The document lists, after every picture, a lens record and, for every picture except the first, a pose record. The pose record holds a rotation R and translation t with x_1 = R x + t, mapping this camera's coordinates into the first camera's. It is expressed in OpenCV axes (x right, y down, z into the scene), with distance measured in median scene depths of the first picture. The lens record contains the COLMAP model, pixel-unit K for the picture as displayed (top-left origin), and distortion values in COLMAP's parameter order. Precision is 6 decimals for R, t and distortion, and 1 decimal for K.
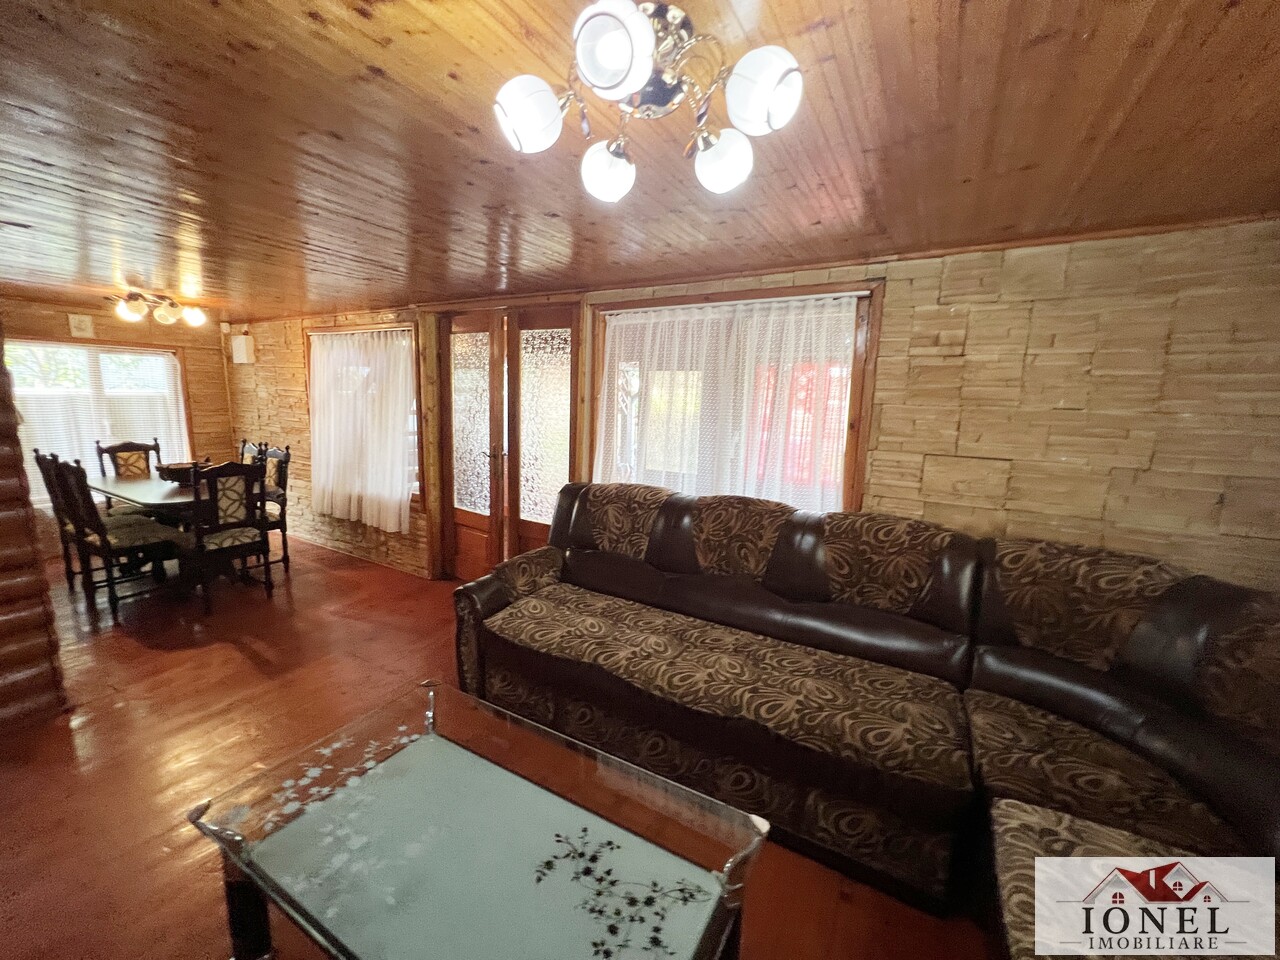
lens RADIAL K [[516.5, 0, 639.3], [0, 516.5, 475.9], [0, 0, 1]] dist [-0.003300, -0.000181]
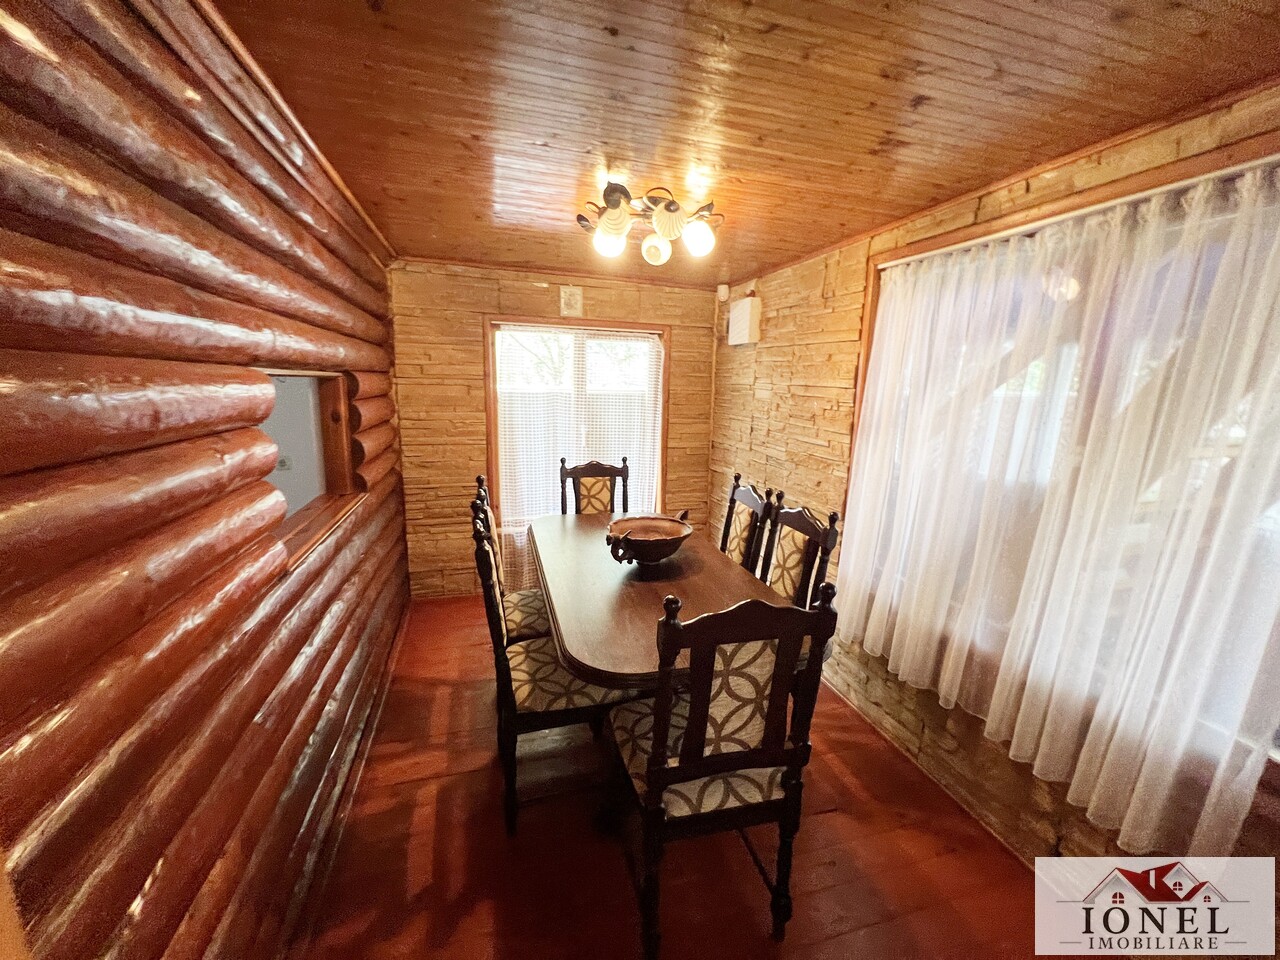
lens RADIAL K [[516.5, 0, 639.3], [0, 516.5, 475.9], [0, 0, 1]] dist [-0.003300, -0.000181]
pose [[0.724592, 0.113598, -0.679752, -0.485306], [-0.113166, 0.992546, 0.045240, -0.086389], [0.679824, 0.044144, 0.732046, 0.542707]]
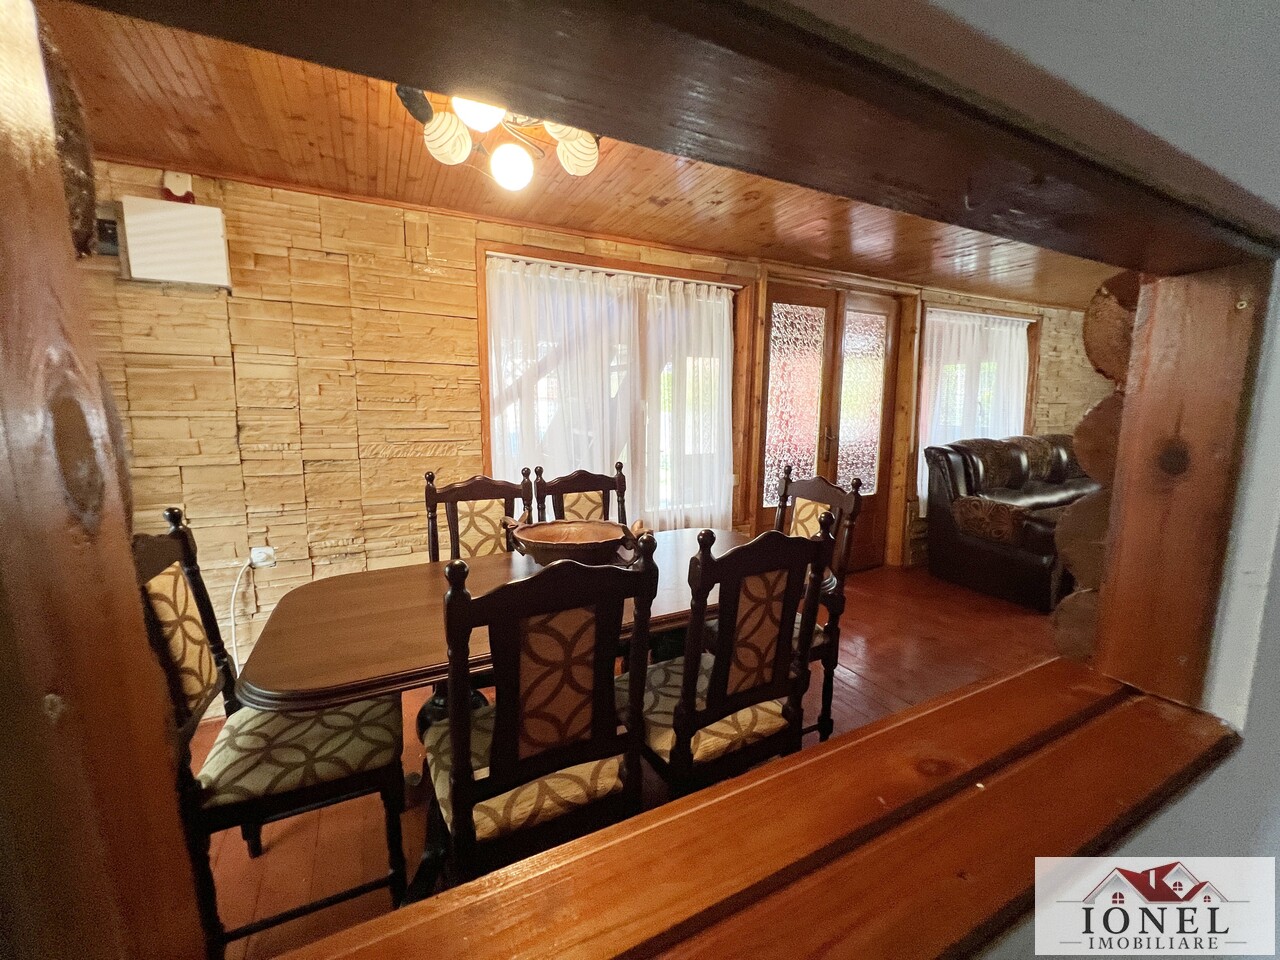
lens RADIAL K [[516.5, 0, 639.3], [0, 516.5, 475.9], [0, 0, 1]] dist [-0.003300, -0.000181]
pose [[0.534262, -0.148814, 0.832117, -1.079408], [0.142274, 0.986169, 0.085018, -0.084406], [-0.833260, 0.072967, 0.548045, 0.647462]]
